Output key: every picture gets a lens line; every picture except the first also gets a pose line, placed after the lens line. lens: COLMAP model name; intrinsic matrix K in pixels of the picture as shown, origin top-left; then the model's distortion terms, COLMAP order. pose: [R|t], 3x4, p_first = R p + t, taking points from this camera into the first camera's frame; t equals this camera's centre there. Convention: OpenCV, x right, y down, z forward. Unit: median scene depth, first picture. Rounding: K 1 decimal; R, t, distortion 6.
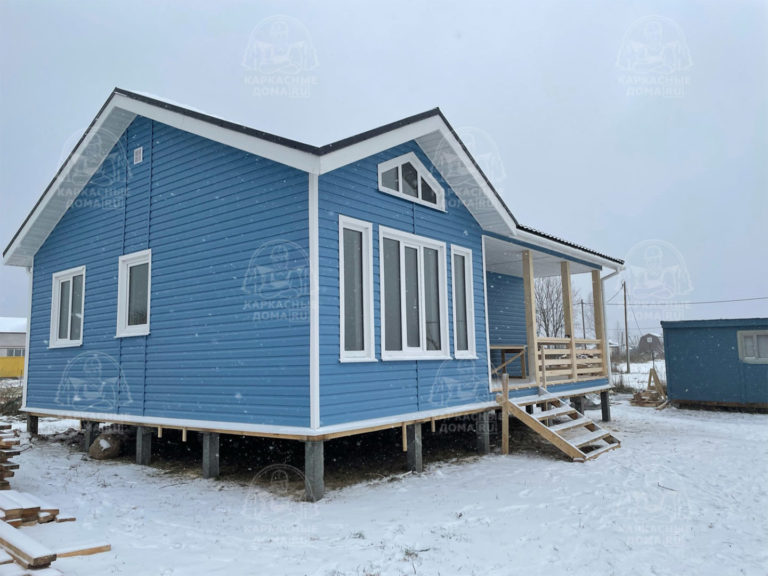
lens RADIAL K [[578.1, 0, 391.8], [0, 578.1, 279.2], [0, 0, 1]] dist [0.089130, -0.104316]
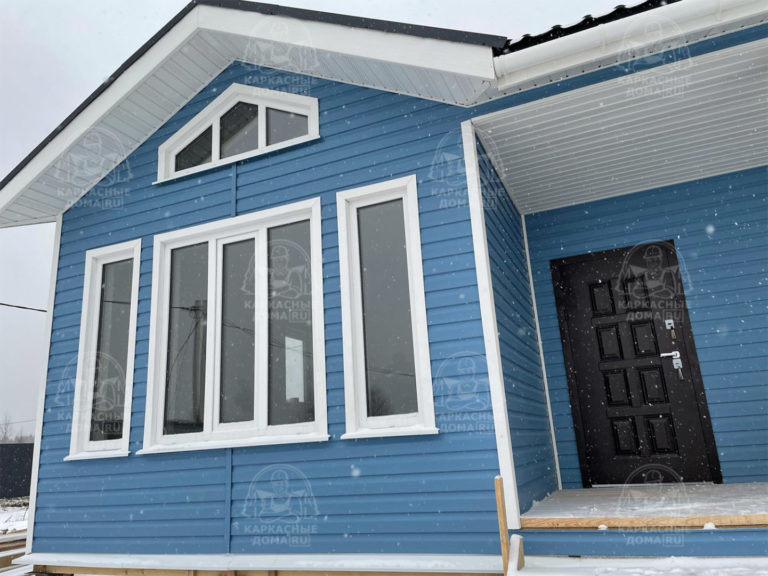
lens RADIAL K [[578.1, 0, 387.1], [0, 578.1, 285.3], [0, 0, 1]] dist [0.089130, -0.104316]
pose [[0.268673, -0.248594, -0.930600, 0.589353], [0.185837, 0.961349, -0.203155, 0.128468], [0.945135, -0.118357, 0.304486, 0.962817]]
